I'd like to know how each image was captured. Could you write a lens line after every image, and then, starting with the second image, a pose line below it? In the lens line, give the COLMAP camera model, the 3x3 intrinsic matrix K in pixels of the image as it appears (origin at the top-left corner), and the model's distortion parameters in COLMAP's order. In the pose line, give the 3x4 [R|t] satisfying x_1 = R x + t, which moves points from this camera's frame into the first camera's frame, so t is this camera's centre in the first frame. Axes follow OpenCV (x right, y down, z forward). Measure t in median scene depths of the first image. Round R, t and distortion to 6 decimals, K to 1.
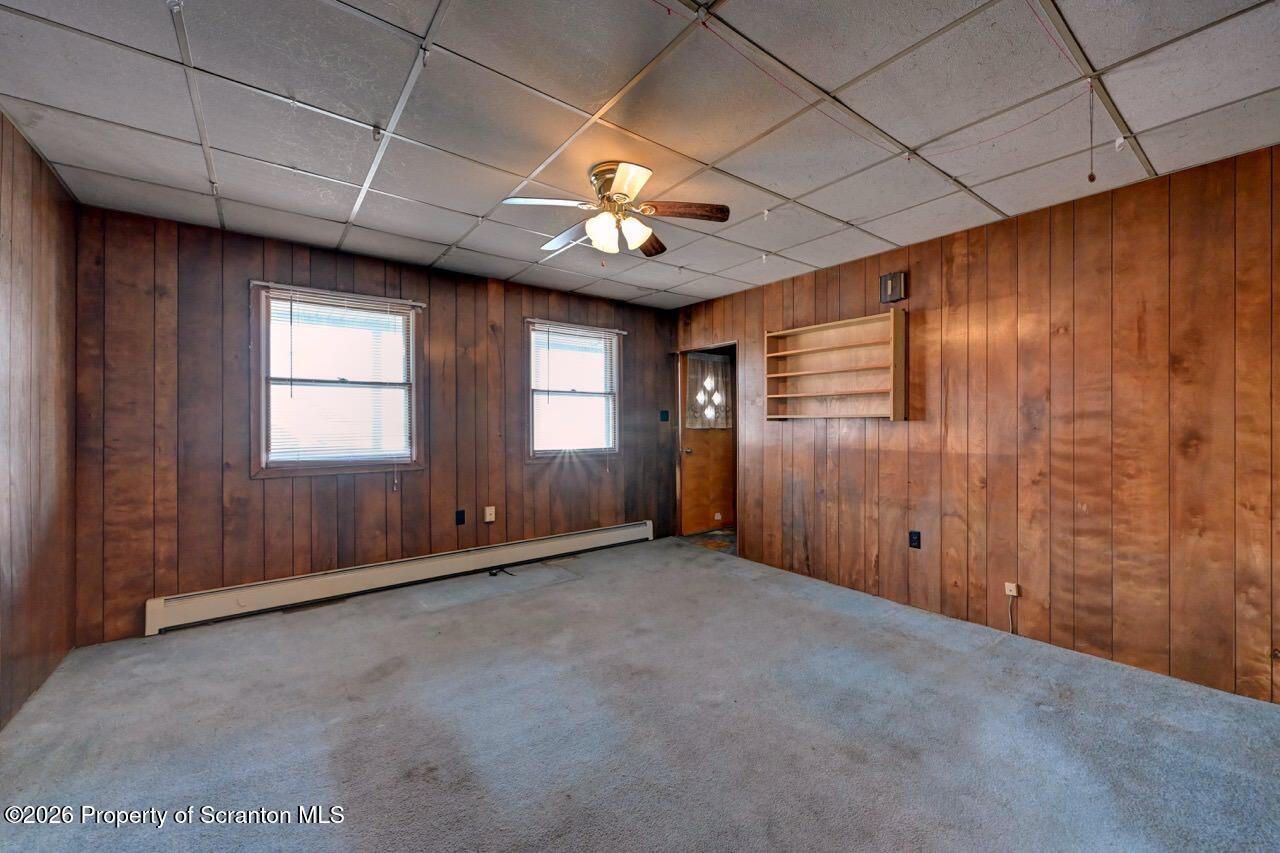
lens RADIAL K [[502.8, 0, 640.0], [0, 502.8, 426.5], [0, 0, 1]] dist [-0.002043, -0.000214]
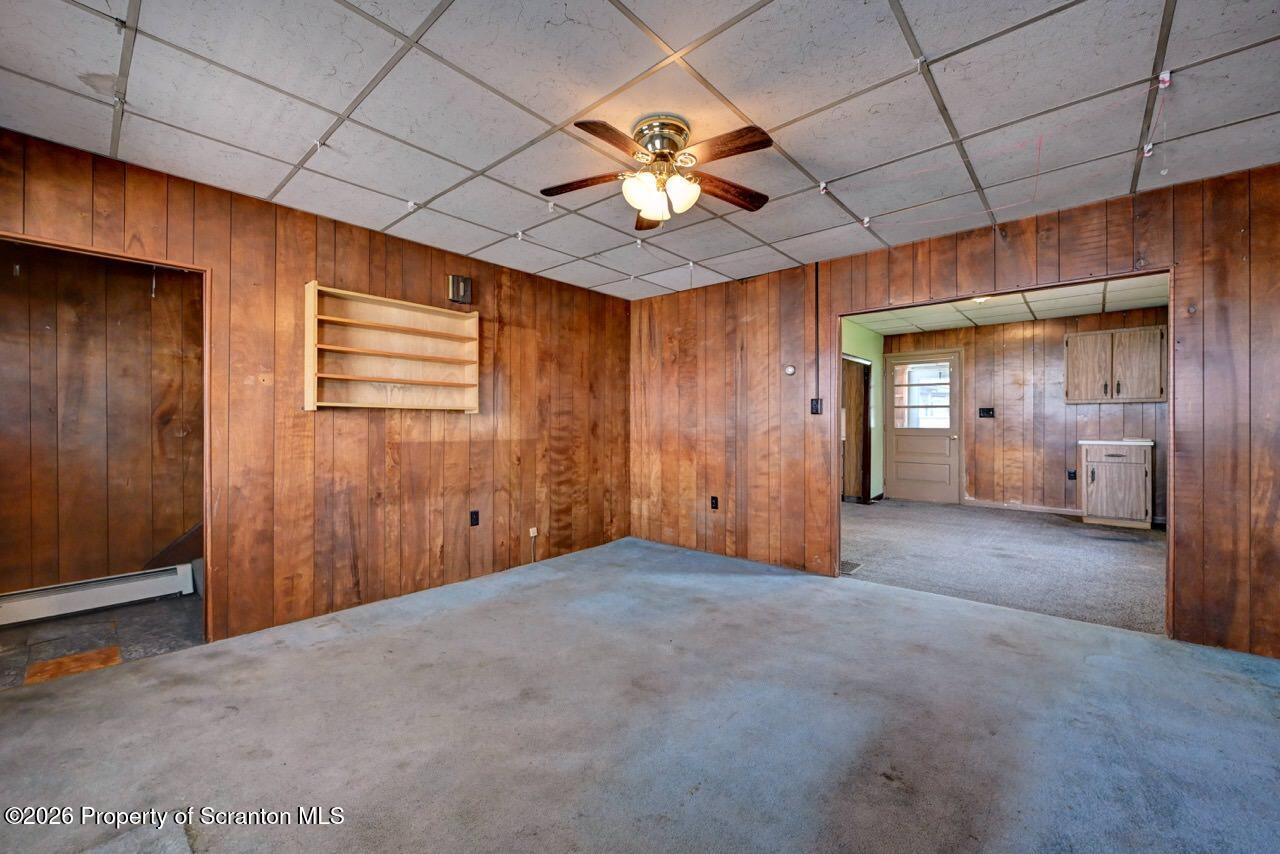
lens RADIAL K [[510.5, 0, 641.2], [0, 510.5, 427.3], [0, 0, 1]] dist [-0.001790, 0.000144]
pose [[-0.206835, -0.005643, 0.978360, -0.624148], [0.003689, 0.999972, 0.006548, 0.011762], [-0.978369, 0.004964, -0.206808, 0.820813]]
